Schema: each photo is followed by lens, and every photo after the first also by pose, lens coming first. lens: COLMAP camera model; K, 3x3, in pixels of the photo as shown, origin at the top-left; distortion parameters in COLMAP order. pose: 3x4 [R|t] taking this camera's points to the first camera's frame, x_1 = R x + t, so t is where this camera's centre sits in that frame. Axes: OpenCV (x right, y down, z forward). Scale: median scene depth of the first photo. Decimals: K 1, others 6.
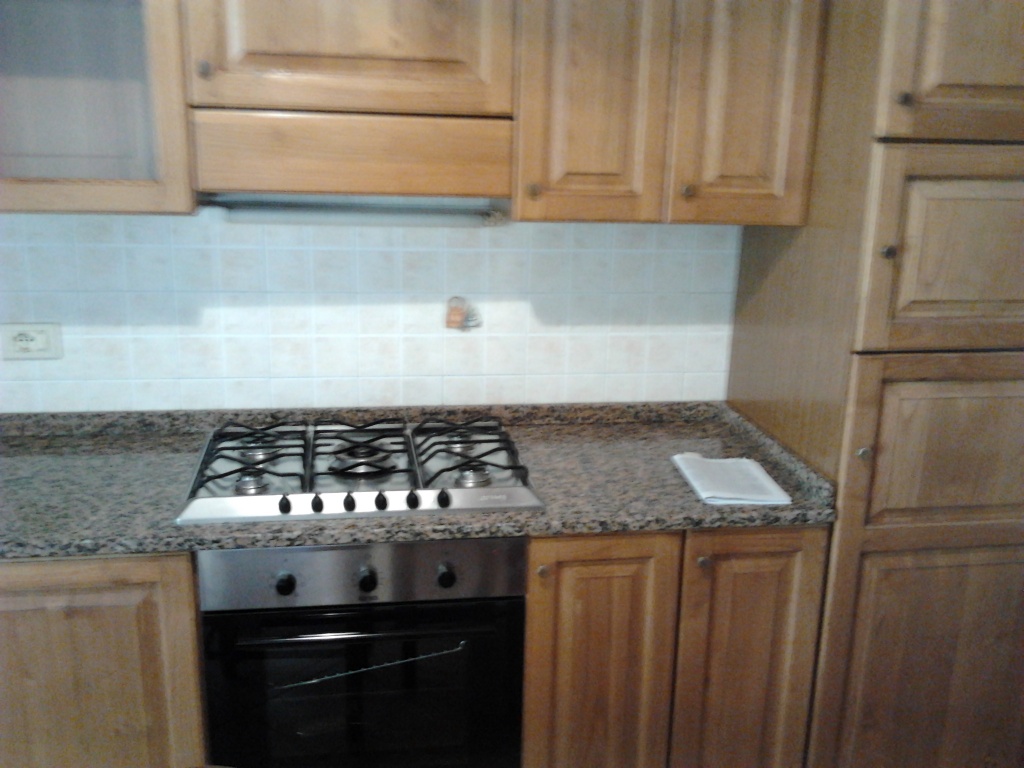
lens RADIAL K [[982.4, 0, 512.0], [0, 982.4, 384.0], [0, 0, 1]] dist [0.111188, -0.246620]
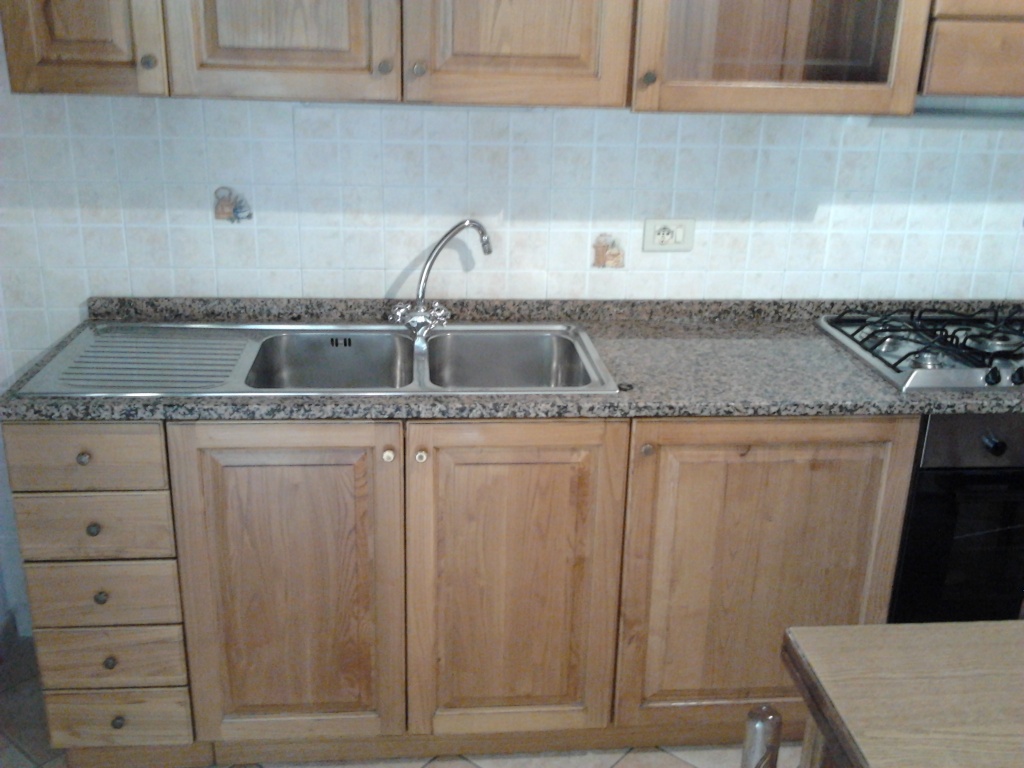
lens RADIAL K [[982.4, 0, 512.0], [0, 982.4, 384.0], [0, 0, 1]] dist [0.111188, -0.246620]
pose [[0.998815, 0.016855, -0.045650, -0.597923], [-0.013502, 0.997255, 0.072798, 0.045513], [0.046752, -0.072095, 0.996301, -0.125923]]
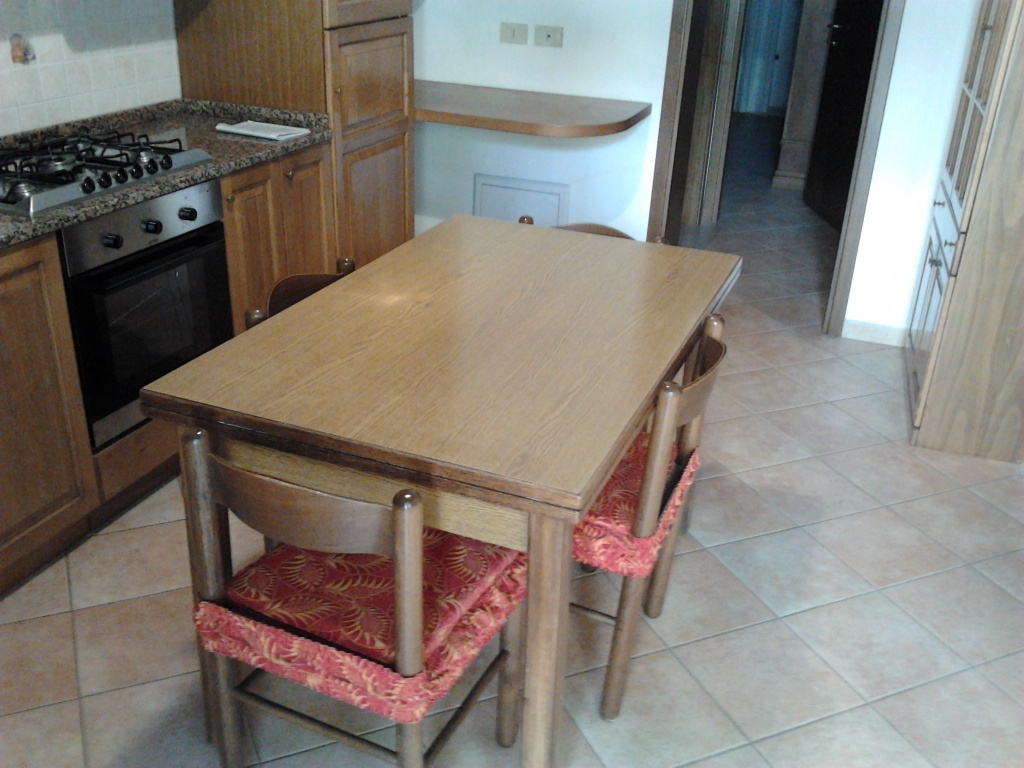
lens RADIAL K [[982.2, 0, 512.0], [0, 982.2, 413.3], [0, 0, 1]] dist [-0.061740, -0.003242]
pose [[0.505570, -0.389100, 0.770065, -0.873460], [0.191209, 0.920869, 0.339765, 0.058576], [-0.841331, -0.024532, 0.539963, -0.148020]]
